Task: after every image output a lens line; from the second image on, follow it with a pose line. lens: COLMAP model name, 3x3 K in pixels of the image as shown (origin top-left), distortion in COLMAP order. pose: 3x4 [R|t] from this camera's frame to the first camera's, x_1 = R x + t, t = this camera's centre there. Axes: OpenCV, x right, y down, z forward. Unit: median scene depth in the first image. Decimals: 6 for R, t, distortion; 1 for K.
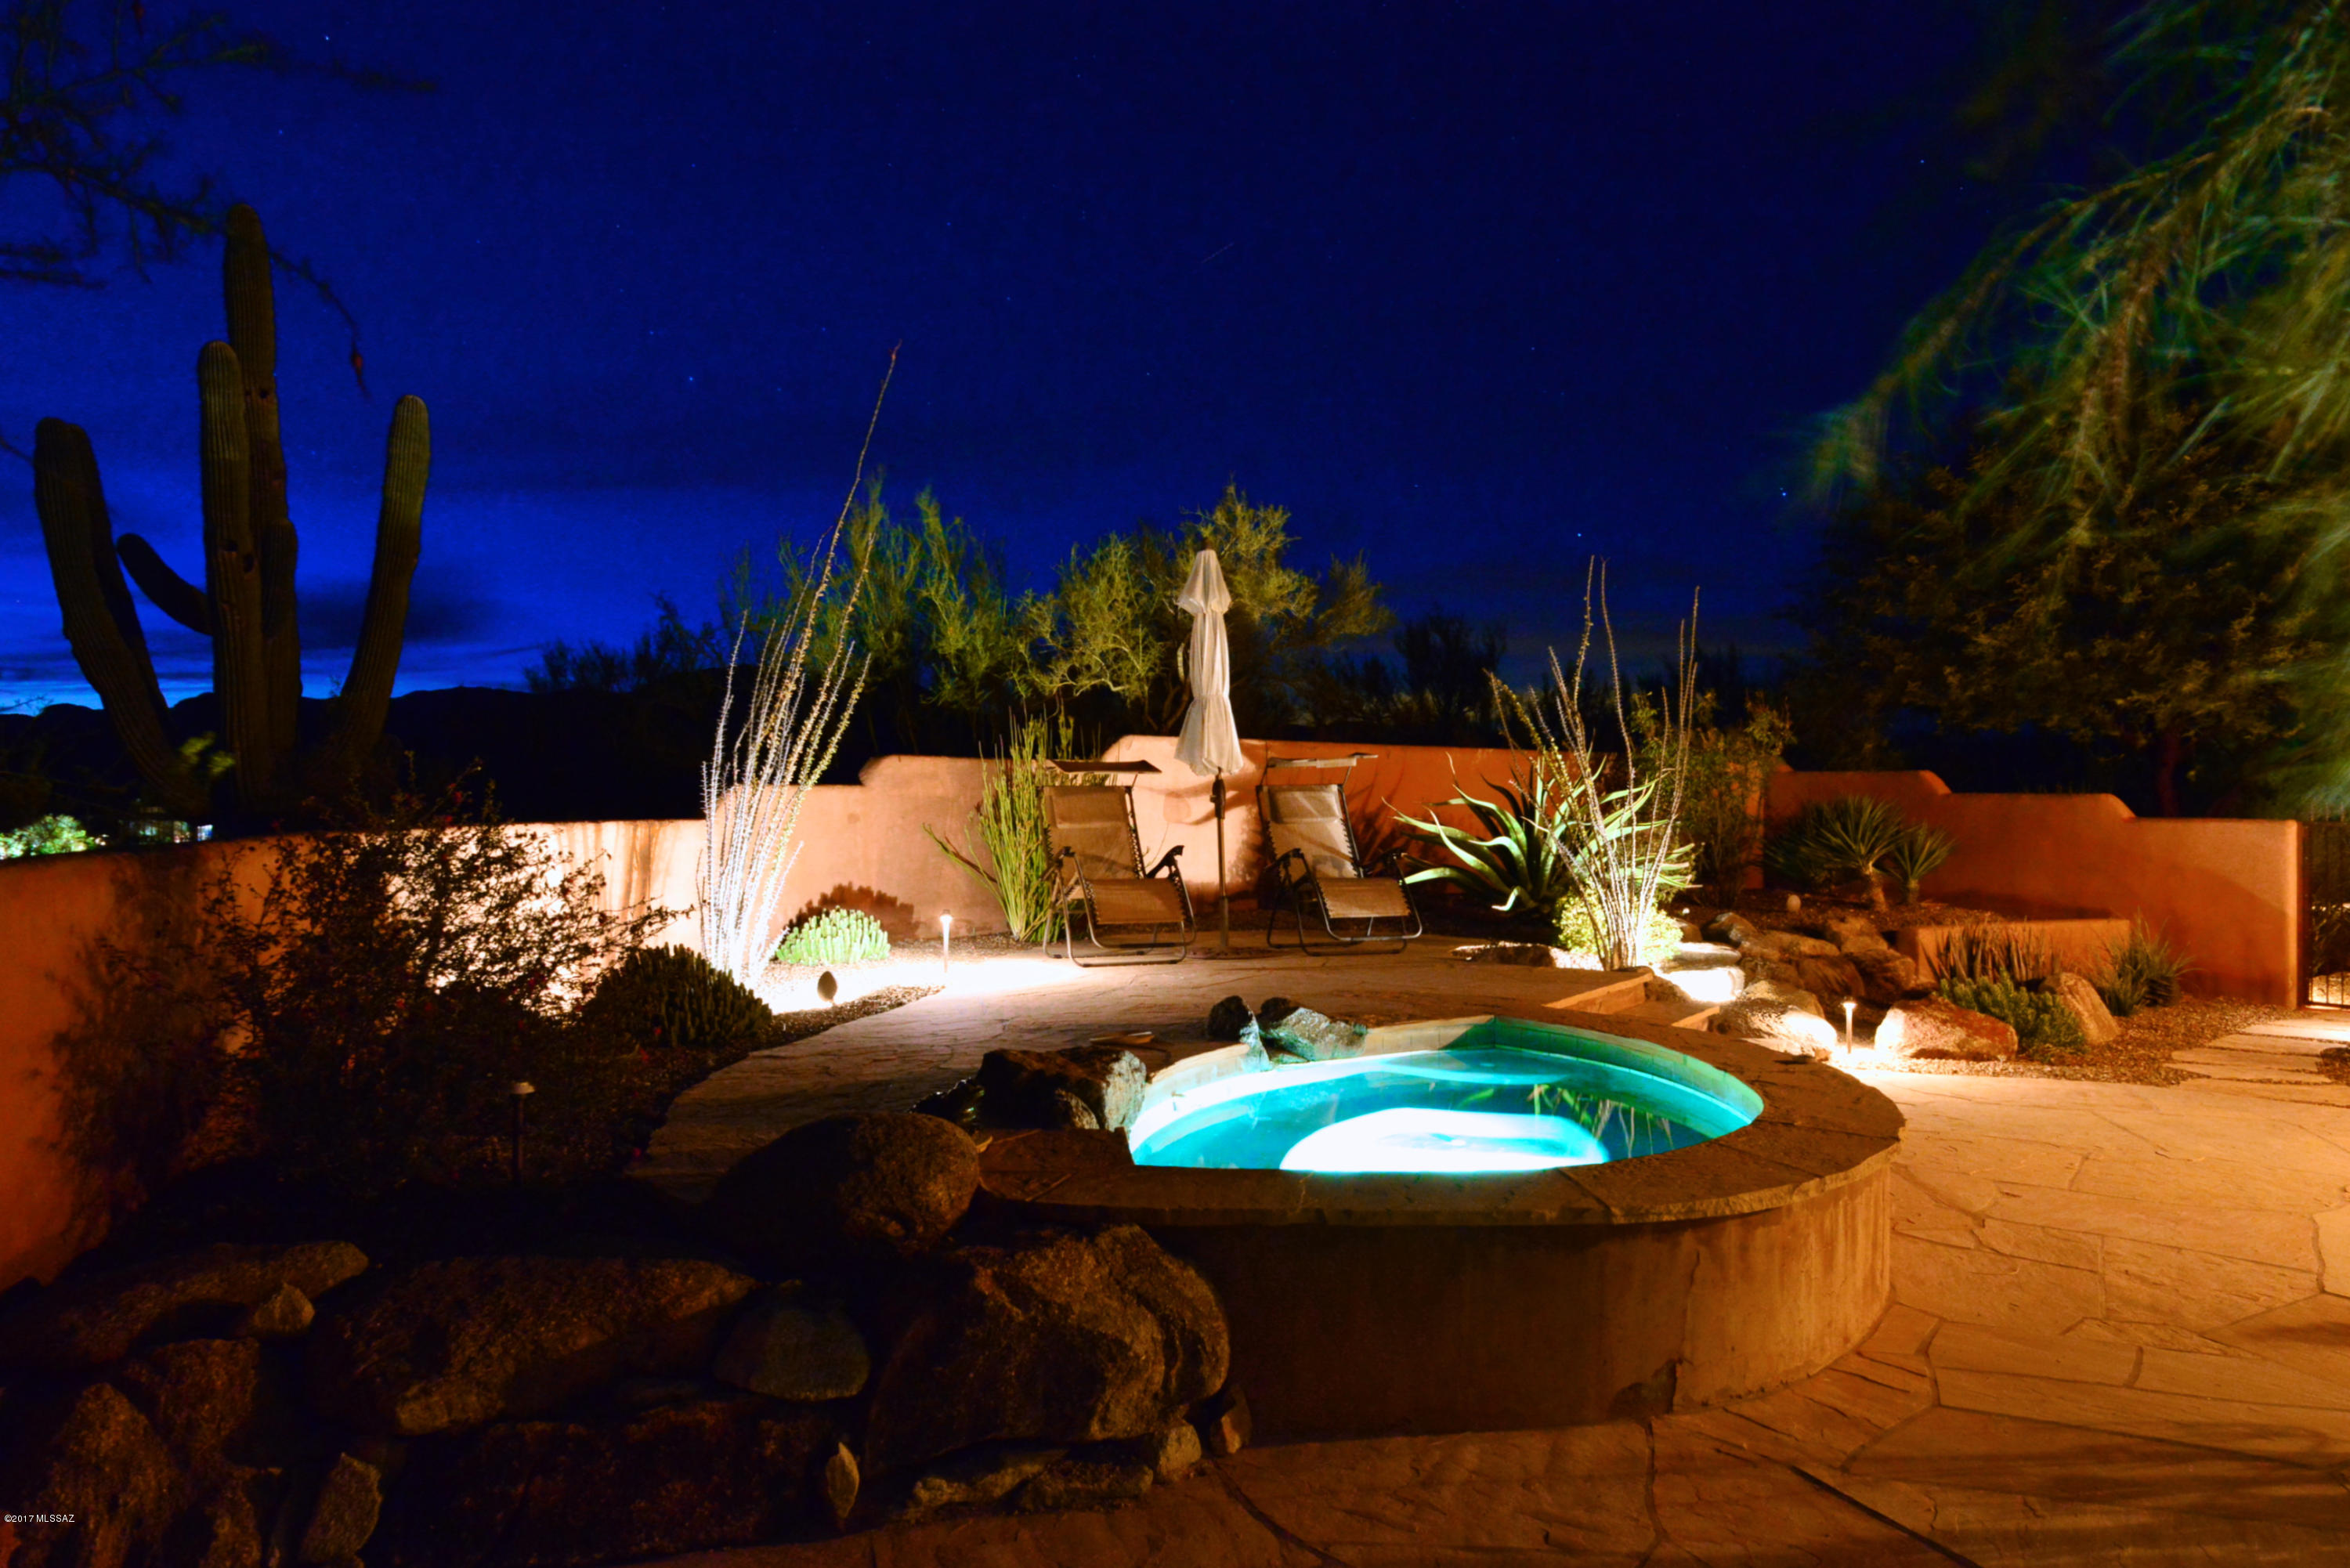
lens RADIAL K [[1615.5, 0, 1175.0], [0, 1615.5, 784.0], [0, 0, 1]] dist [-0.011604, -0.002123]
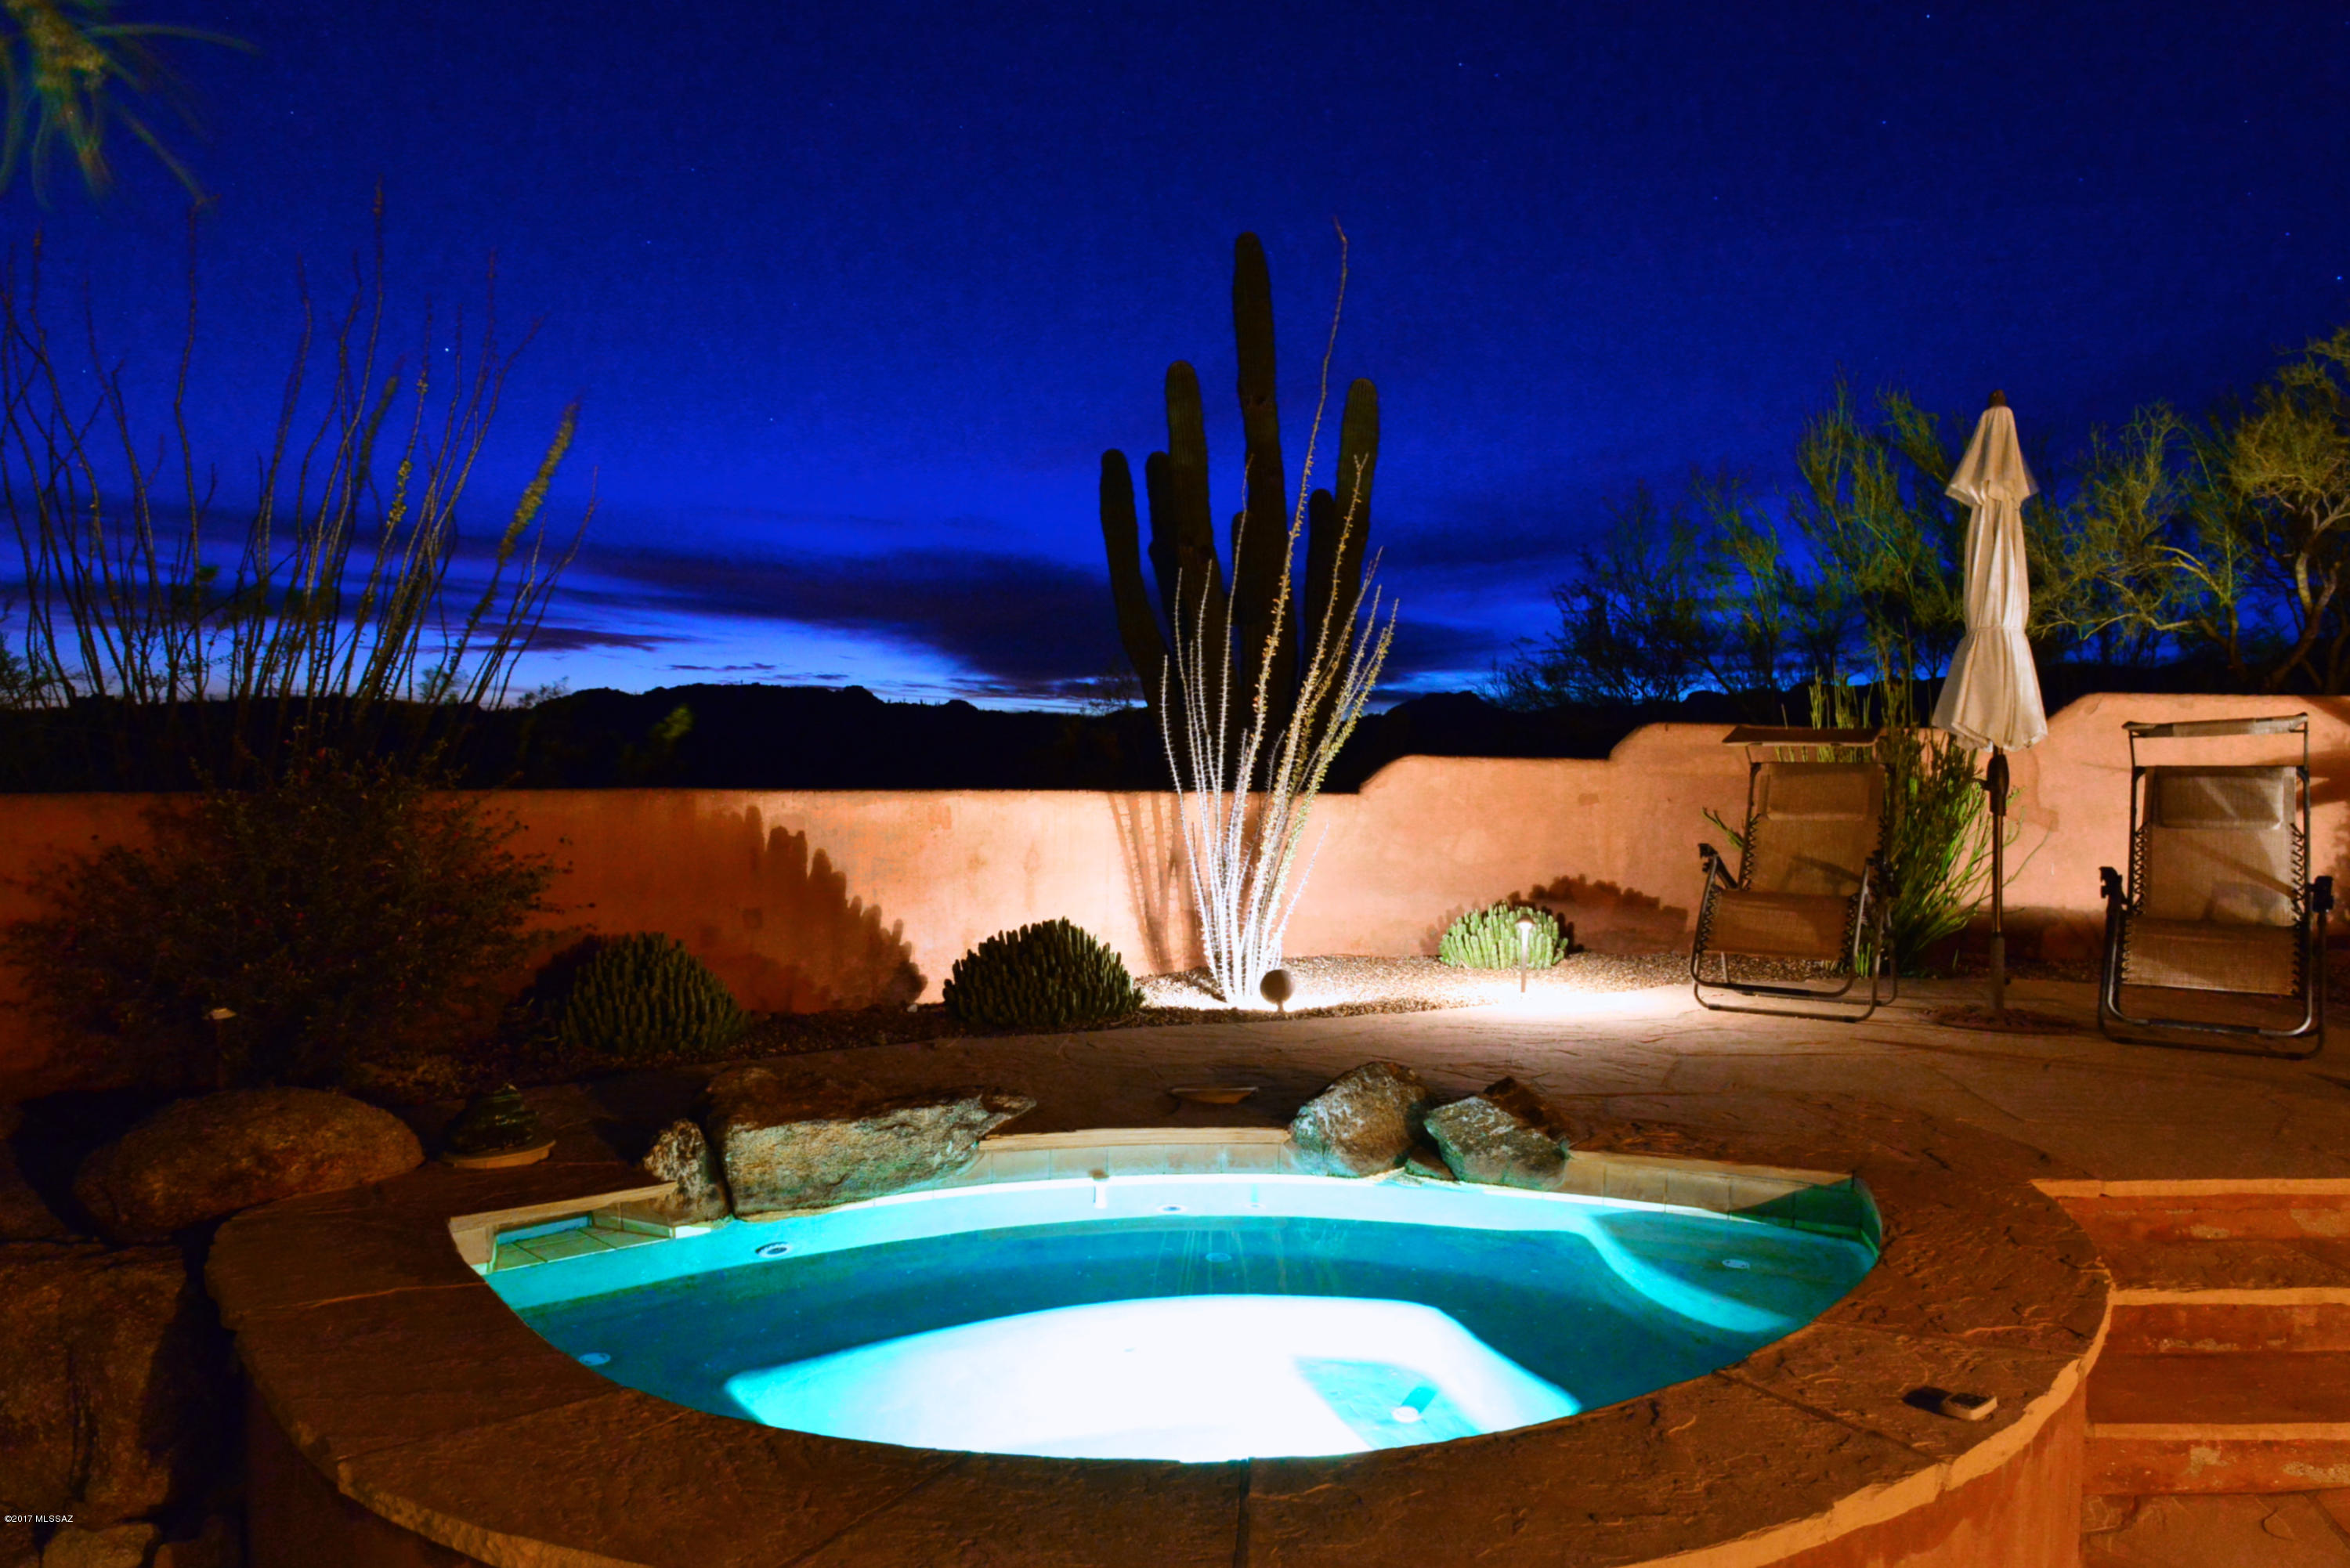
lens RADIAL K [[1615.5, 0, 1175.0], [0, 1615.5, 784.0], [0, 0, 1]] dist [-0.011604, -0.002123]
pose [[0.621378, 0.022047, -0.783201, 0.326738], [-0.010532, 0.999749, 0.019787, -0.000898], [0.783440, -0.004047, 0.621454, 0.312167]]
